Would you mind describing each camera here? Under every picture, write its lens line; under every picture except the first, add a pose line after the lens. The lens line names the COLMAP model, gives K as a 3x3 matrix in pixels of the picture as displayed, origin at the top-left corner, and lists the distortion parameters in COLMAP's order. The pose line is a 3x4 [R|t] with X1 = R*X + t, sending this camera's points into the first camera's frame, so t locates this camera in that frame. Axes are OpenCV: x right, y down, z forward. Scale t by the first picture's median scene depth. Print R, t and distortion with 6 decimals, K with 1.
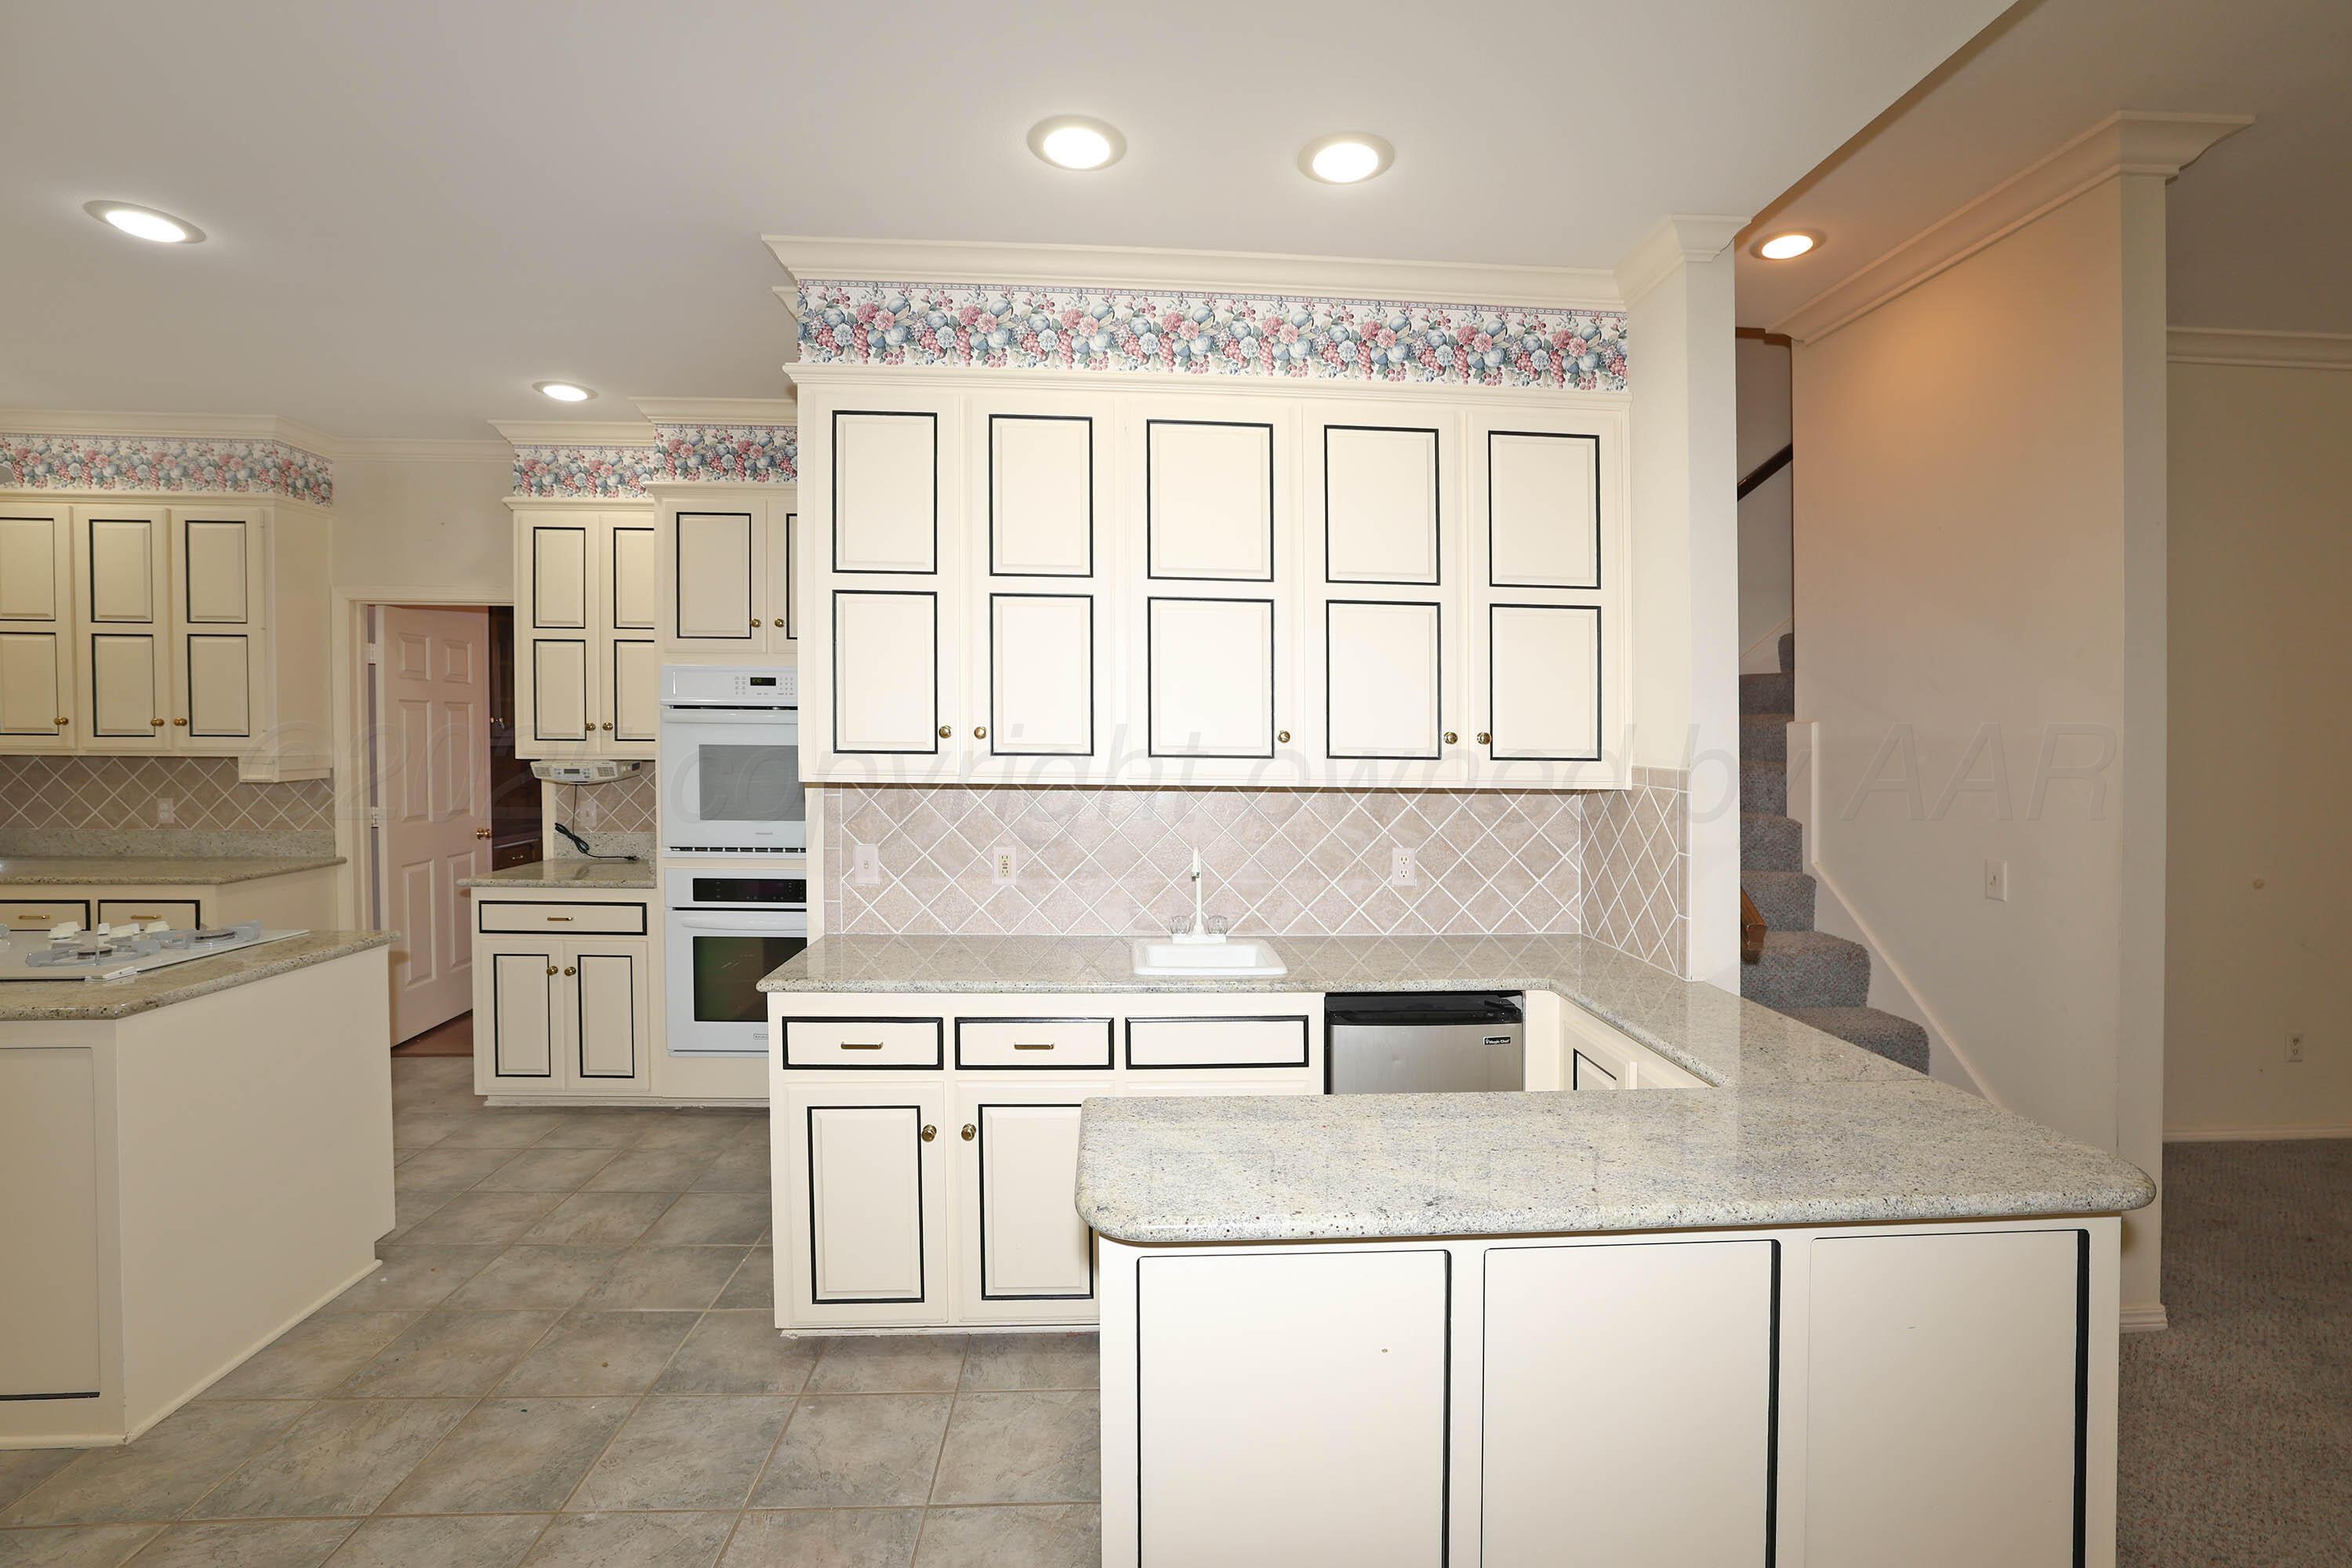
lens RADIAL K [[1025.2, 0, 1189.5], [0, 1025.2, 765.1], [0, 0, 1]] dist [-0.051816, 0.020150]
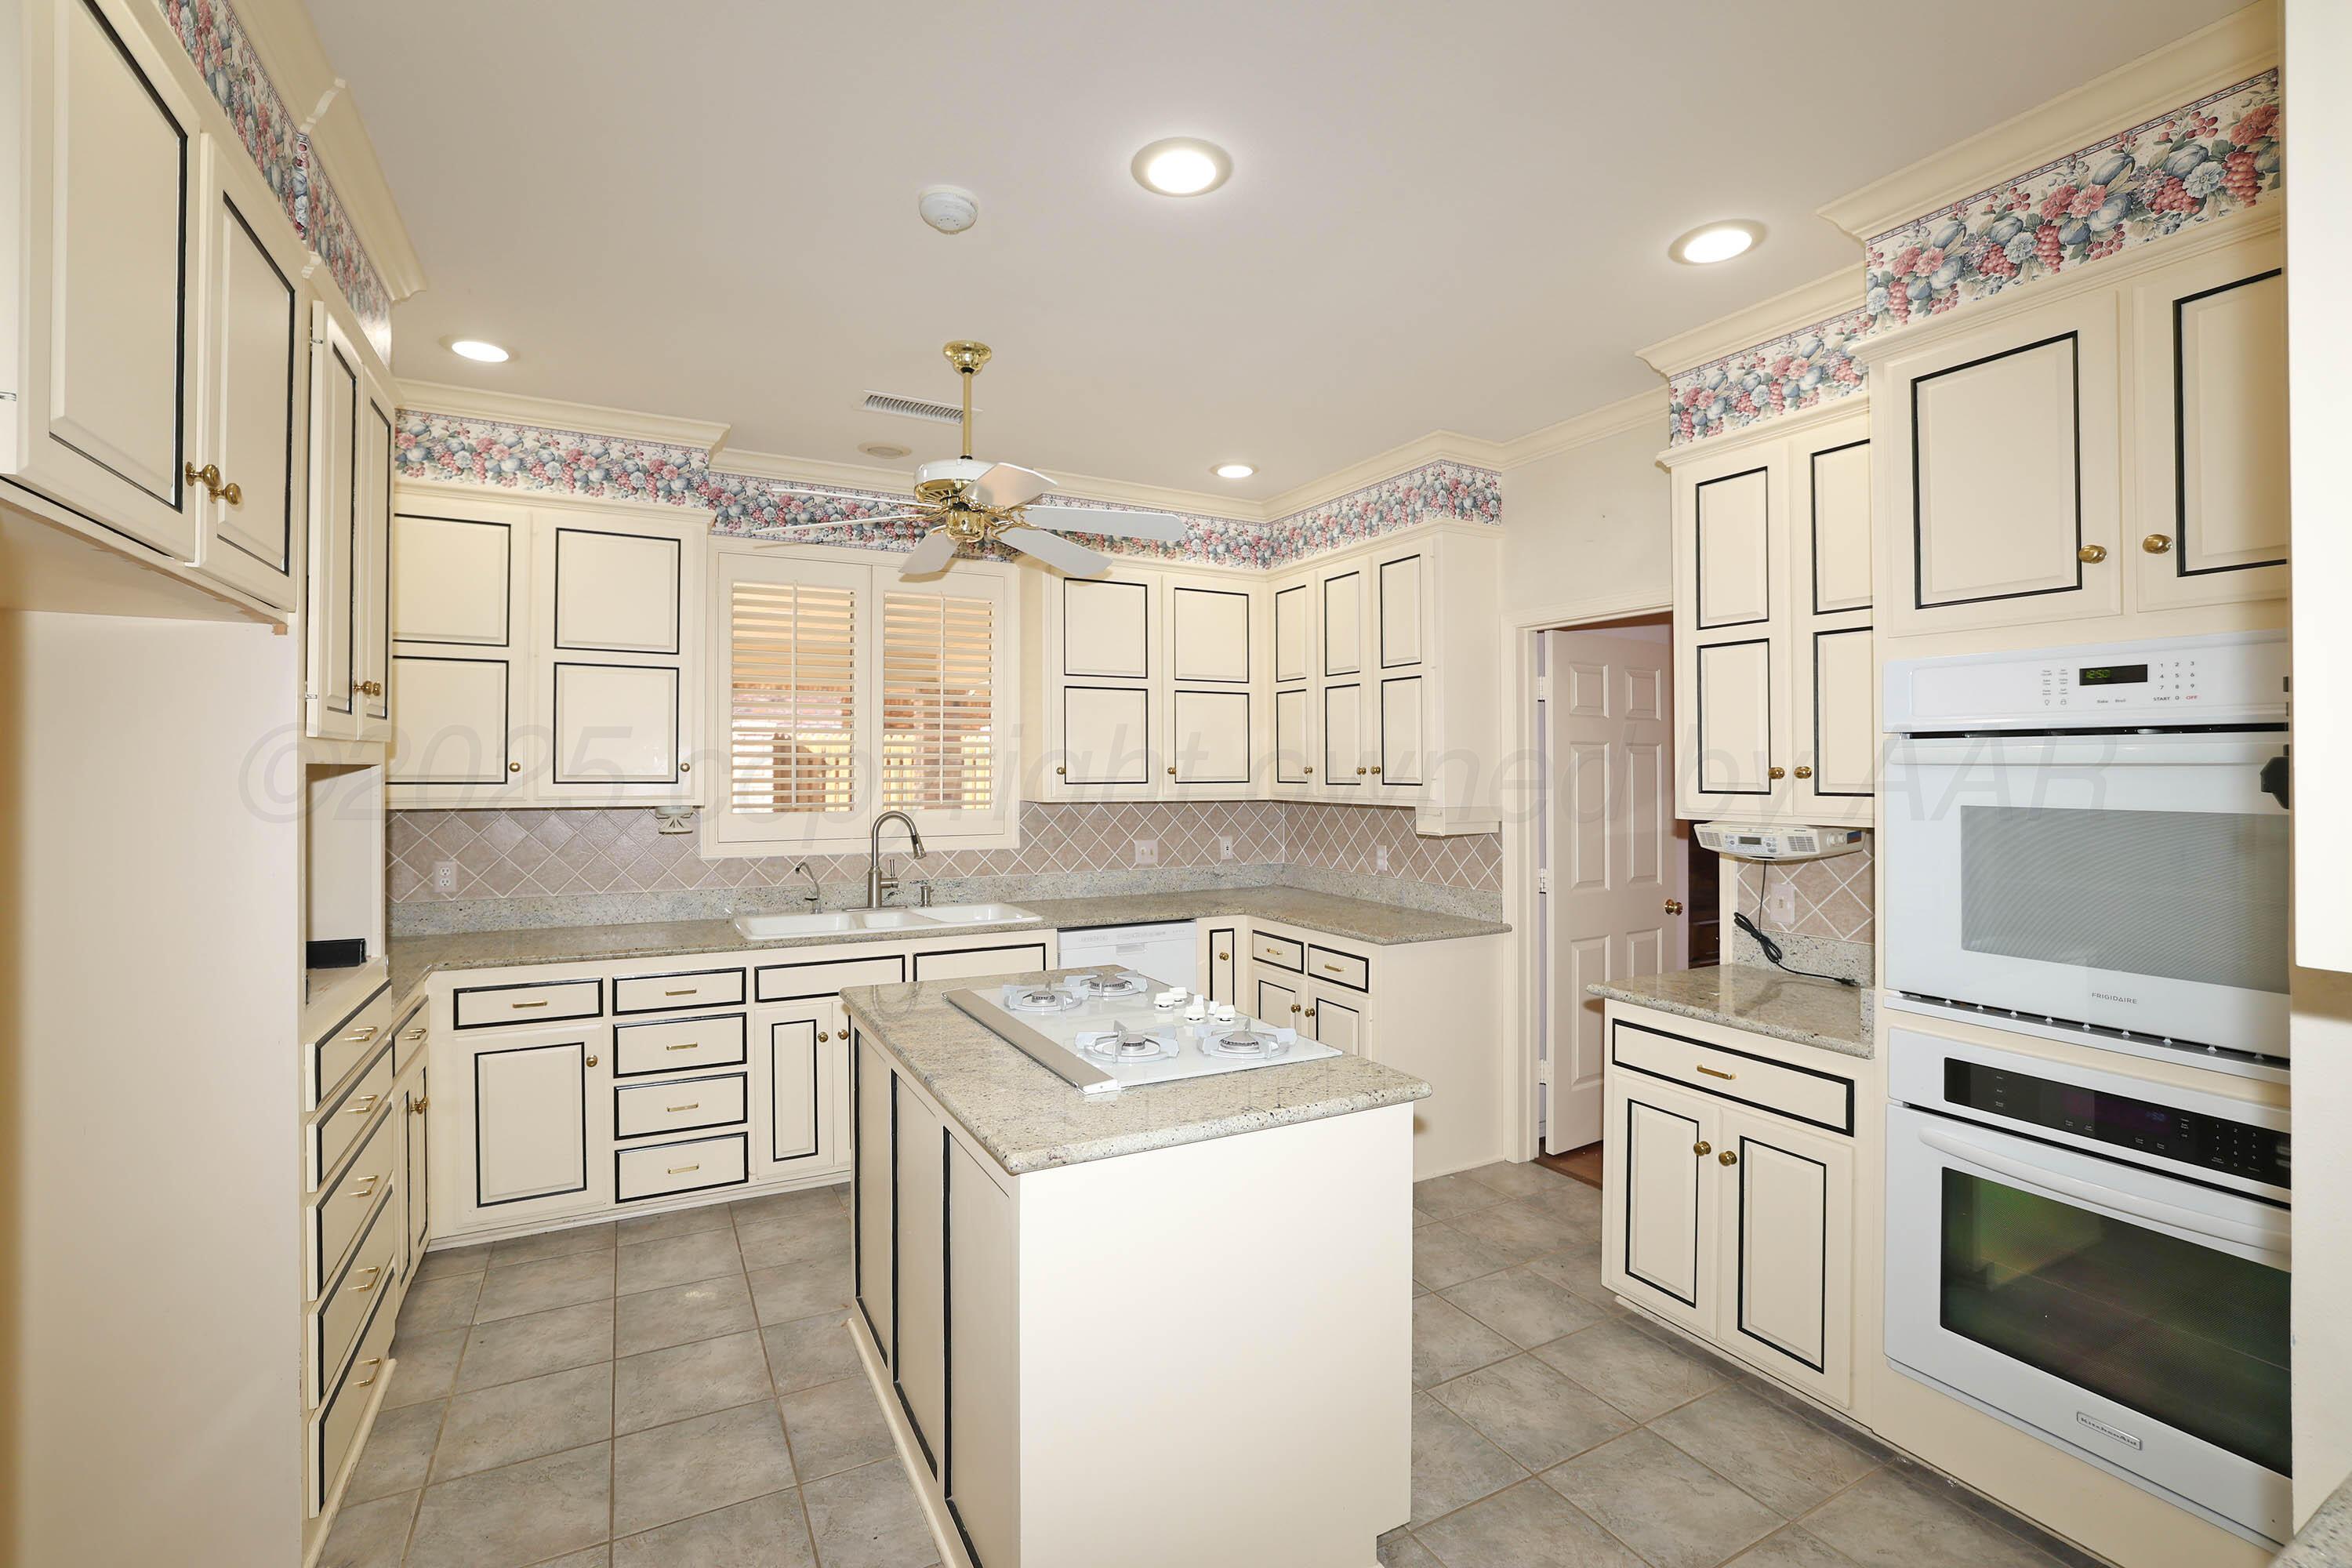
lens RADIAL K [[1025.2, 0, 1189.5], [0, 1025.2, 765.1], [0, 0, 1]] dist [-0.051816, 0.020150]
pose [[0.424325, -0.013120, -0.905415, -0.177258], [-0.029553, 0.999162, -0.028329, -0.014187], [0.905028, 0.038779, 0.423581, 0.403490]]
